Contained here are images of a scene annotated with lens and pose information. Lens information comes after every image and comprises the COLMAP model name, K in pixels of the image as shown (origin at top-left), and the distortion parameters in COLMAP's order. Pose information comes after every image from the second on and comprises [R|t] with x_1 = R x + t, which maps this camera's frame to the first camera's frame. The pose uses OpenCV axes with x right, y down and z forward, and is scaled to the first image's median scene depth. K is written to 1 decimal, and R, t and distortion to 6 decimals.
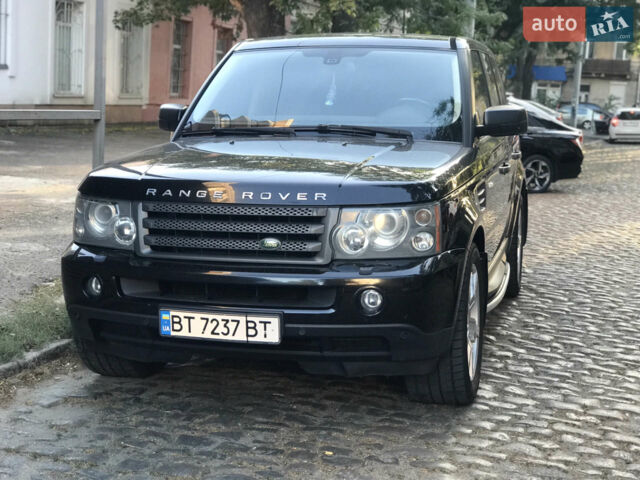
lens RADIAL K [[1043.8, 0, 320.0], [0, 1043.8, 240.0], [0, 0, 1]] dist [0.064995, 0.020767]
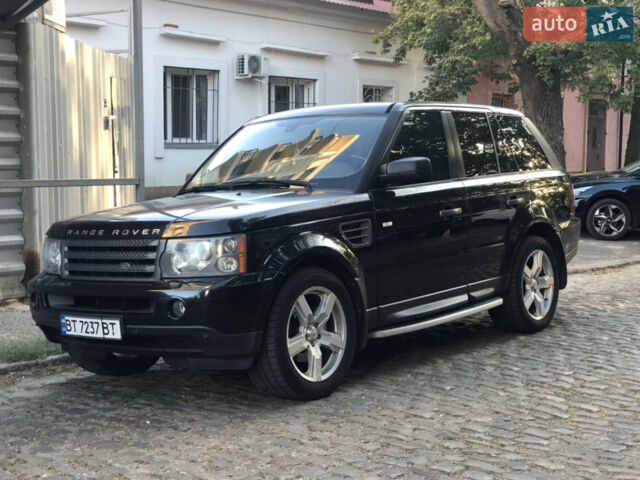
lens RADIAL K [[1043.8, 0, 320.0], [0, 1043.8, 240.0], [0, 0, 1]] dist [0.064995, 0.020767]
pose [[0.917703, -0.022187, -0.396647, 0.726914], [-0.005967, 0.997557, -0.069606, 0.062059], [0.397222, 0.066245, 0.915329, -0.147411]]
